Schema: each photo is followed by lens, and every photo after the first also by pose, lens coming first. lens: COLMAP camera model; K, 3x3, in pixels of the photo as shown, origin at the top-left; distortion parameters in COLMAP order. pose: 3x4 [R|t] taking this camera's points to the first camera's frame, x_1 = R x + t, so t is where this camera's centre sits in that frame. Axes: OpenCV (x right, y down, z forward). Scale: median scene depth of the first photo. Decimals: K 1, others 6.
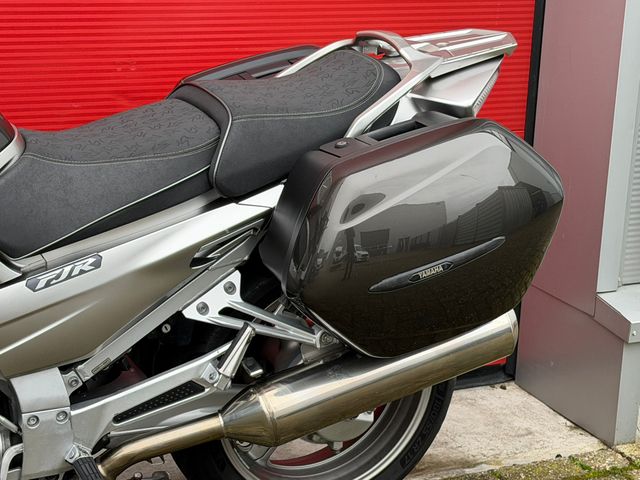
lens RADIAL K [[1438.4, 0, 319.5], [0, 1438.4, 255.0], [0, 0, 1]] dist [0.107745, 0.305406]
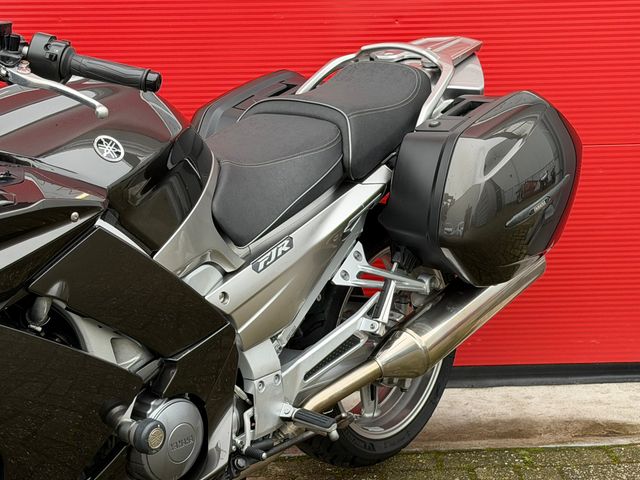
lens RADIAL K [[1438.4, 0, 319.5], [0, 1438.4, 255.0], [0, 0, 1]] dist [0.107745, 0.305406]
pose [[0.895352, -0.161863, 0.414903, -0.609524], [0.188199, 0.981860, -0.023084, 0.045256], [-0.403640, 0.098753, 0.909573, -0.092021]]
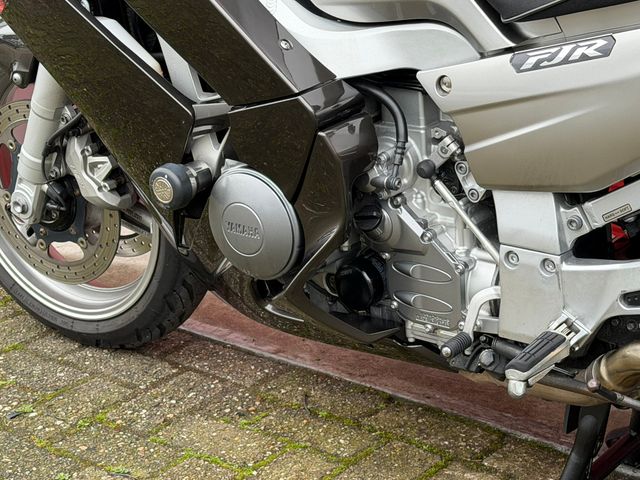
lens RADIAL K [[1438.4, 0, 319.5], [0, 1438.4, 255.0], [0, 0, 1]] dist [0.107745, 0.305406]
pose [[0.444639, 0.263842, -0.855970, 0.358553], [-0.204228, 0.960324, 0.189920, -0.002528], [0.872117, 0.090367, 0.480881, 0.563308]]
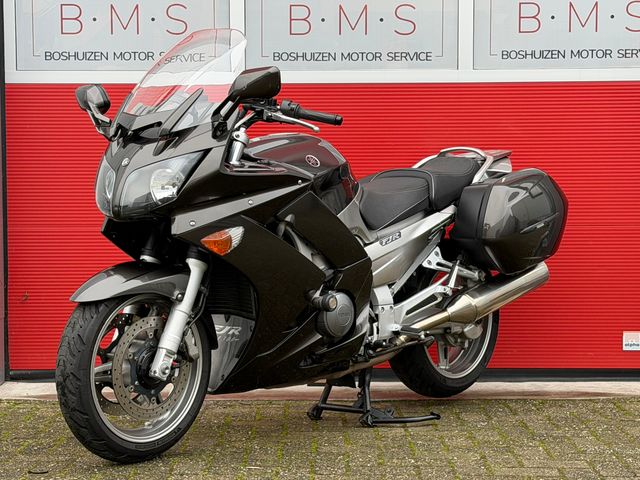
lens RADIAL K [[1438.4, 0, 319.5], [0, 1438.4, 255.0], [0, 0, 1]] dist [0.107745, 0.305406]
pose [[0.920921, -0.065678, 0.384175, -1.070722], [0.161810, 0.961165, -0.223561, 0.486191], [-0.354572, 0.268045, 0.895785, -0.873770]]
